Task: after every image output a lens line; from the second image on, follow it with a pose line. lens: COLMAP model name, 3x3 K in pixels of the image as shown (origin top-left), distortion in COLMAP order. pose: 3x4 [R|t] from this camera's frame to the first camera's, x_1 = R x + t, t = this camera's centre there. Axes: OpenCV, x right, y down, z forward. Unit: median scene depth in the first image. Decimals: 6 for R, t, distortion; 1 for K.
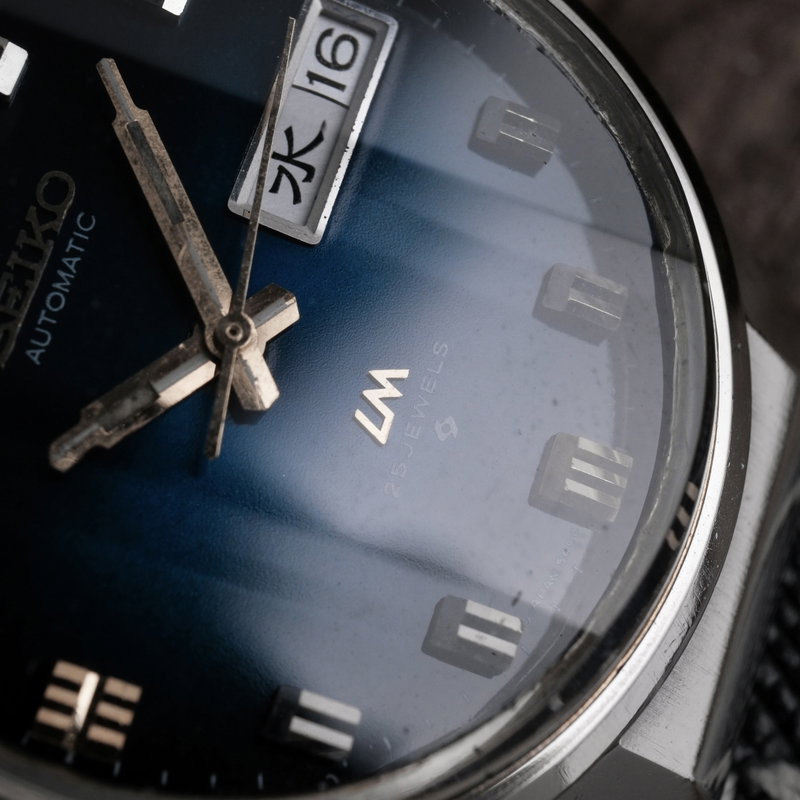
lens RADIAL K [[2090.1, 0, 403.2], [0, 2090.1, 398.1], [0, 0, 1]] dist [0.081566, 0.000000]
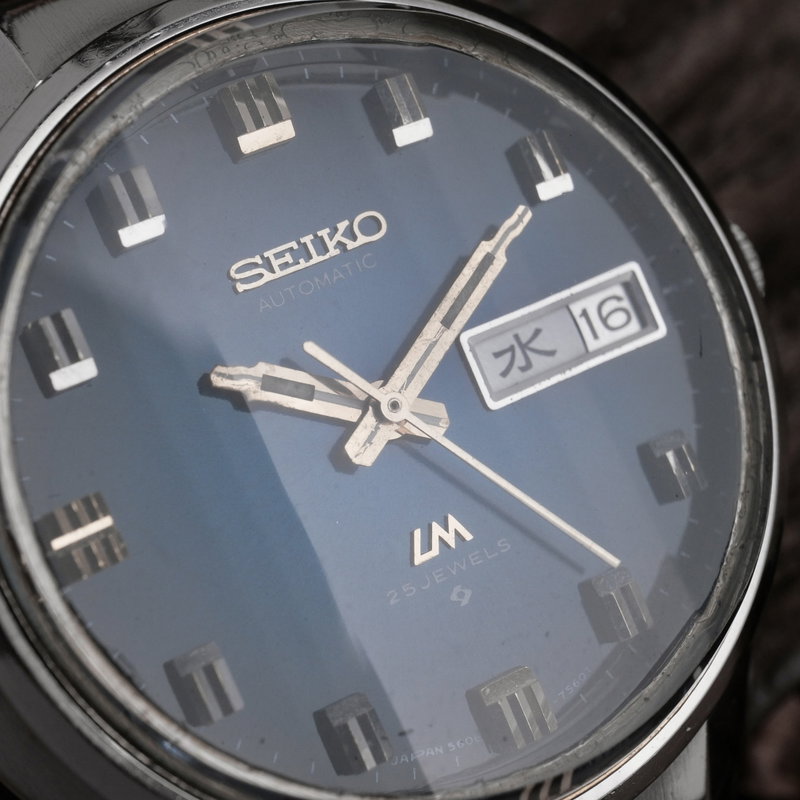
lens RADIAL K [[2090.1, 0, 408.3], [0, 2090.1, 407.7], [0, 0, 1]] dist [0.081566, 0.000000]
pose [[0.710518, 0.697390, -0.093864, 0.036660], [-0.703029, 0.697786, -0.137278, 0.123965], [-0.030240, 0.163528, 0.986075, -0.175768]]
